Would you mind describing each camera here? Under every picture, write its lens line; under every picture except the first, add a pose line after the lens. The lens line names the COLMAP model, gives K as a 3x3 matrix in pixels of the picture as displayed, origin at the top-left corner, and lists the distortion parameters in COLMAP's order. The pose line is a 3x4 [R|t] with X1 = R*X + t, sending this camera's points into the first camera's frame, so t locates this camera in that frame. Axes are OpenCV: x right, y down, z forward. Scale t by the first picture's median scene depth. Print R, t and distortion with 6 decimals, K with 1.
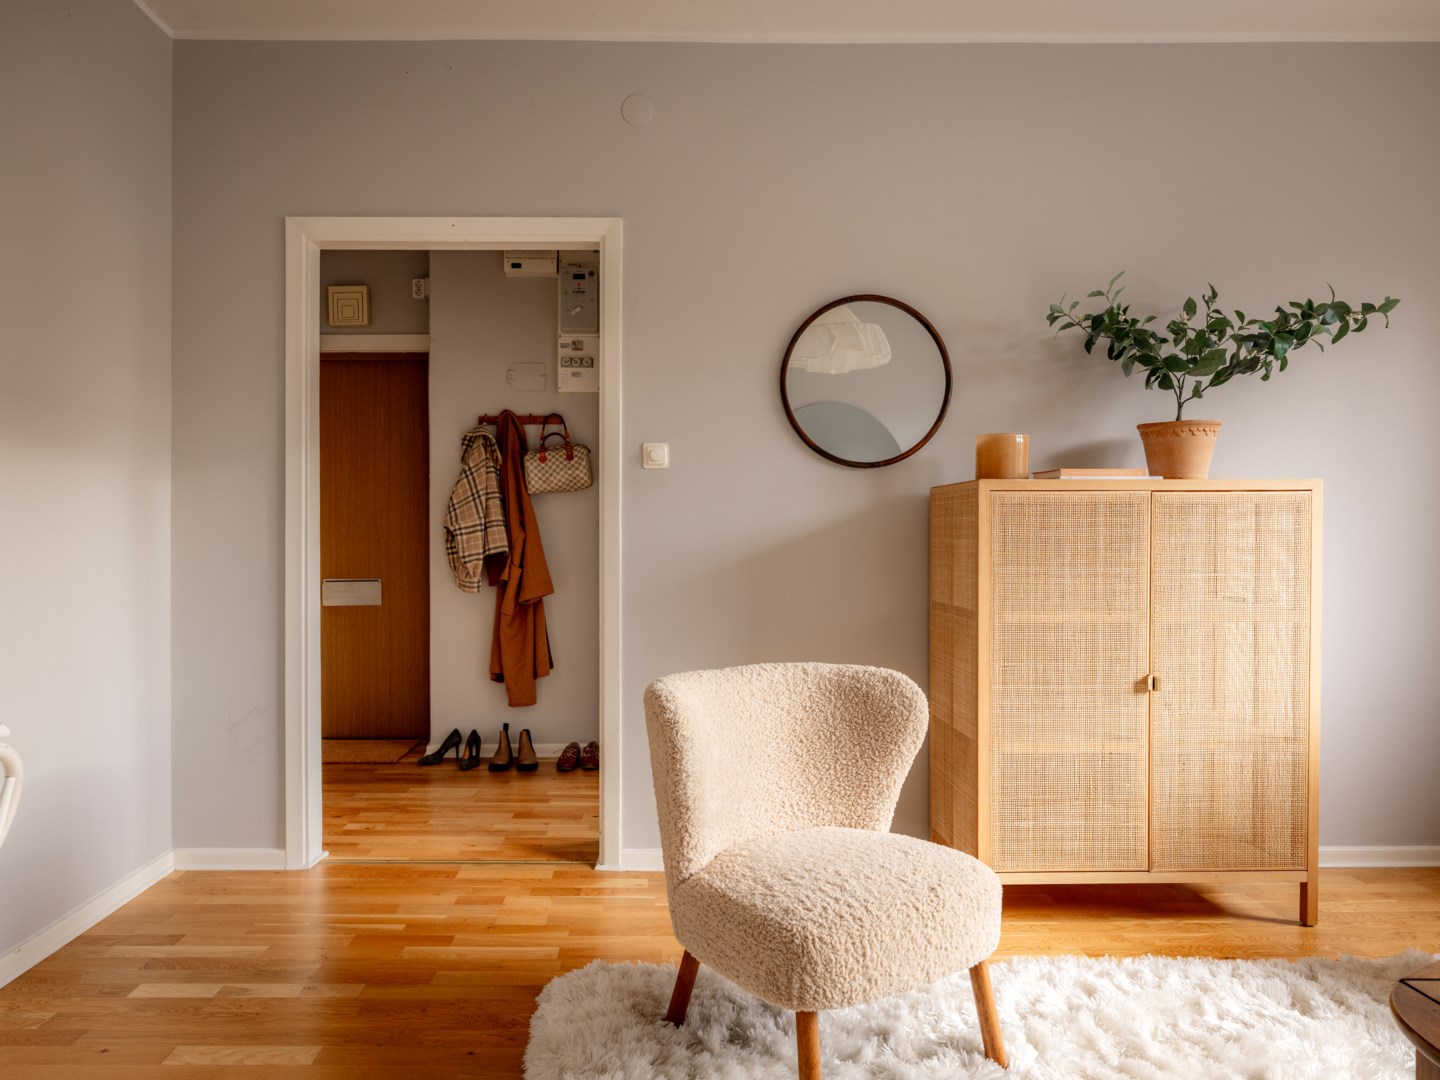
lens RADIAL K [[912.2, 0, 719.8], [0, 912.2, 544.1], [0, 0, 1]] dist [0.006527, 0.002123]
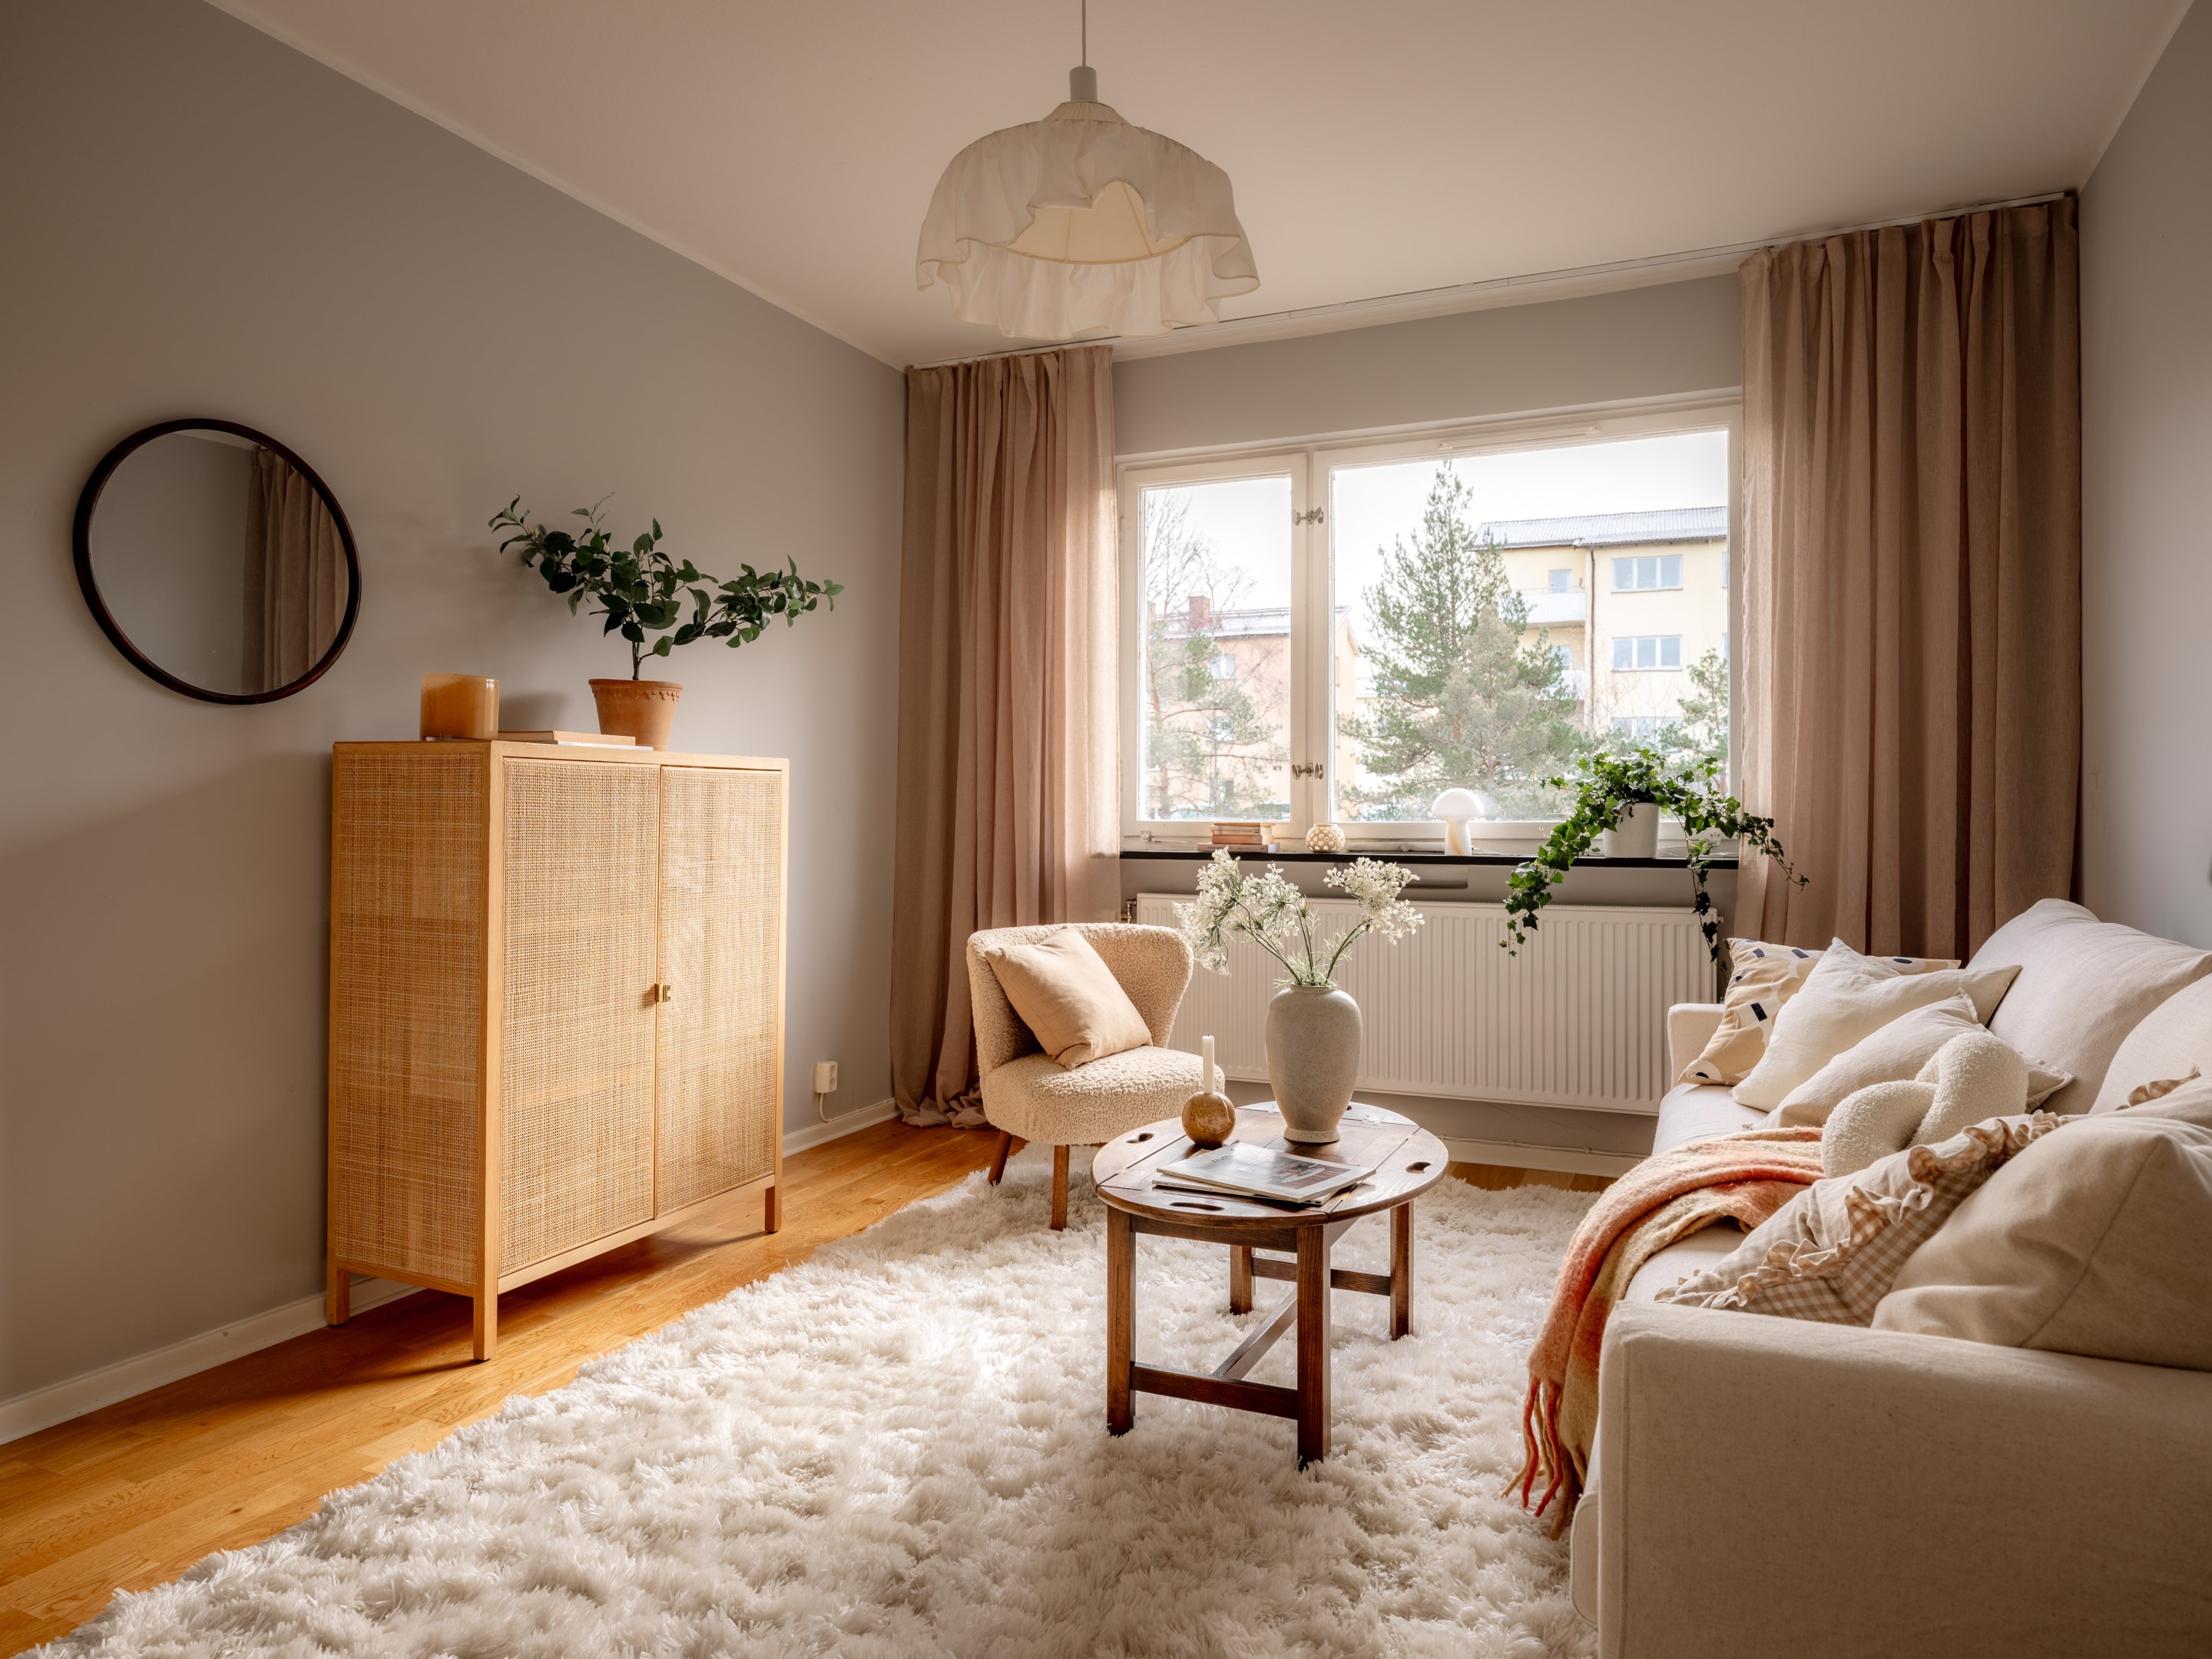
lens RADIAL K [[1401.3, 0, 1097.0], [0, 1401.3, 815.1], [0, 0, 1]] dist [0.006527, 0.002123]
pose [[0.418010, 0.003124, 0.908437, -0.527839], [0.000662, 0.999993, -0.003743, -0.007007], [-0.908442, 0.002166, 0.418005, 0.092152]]
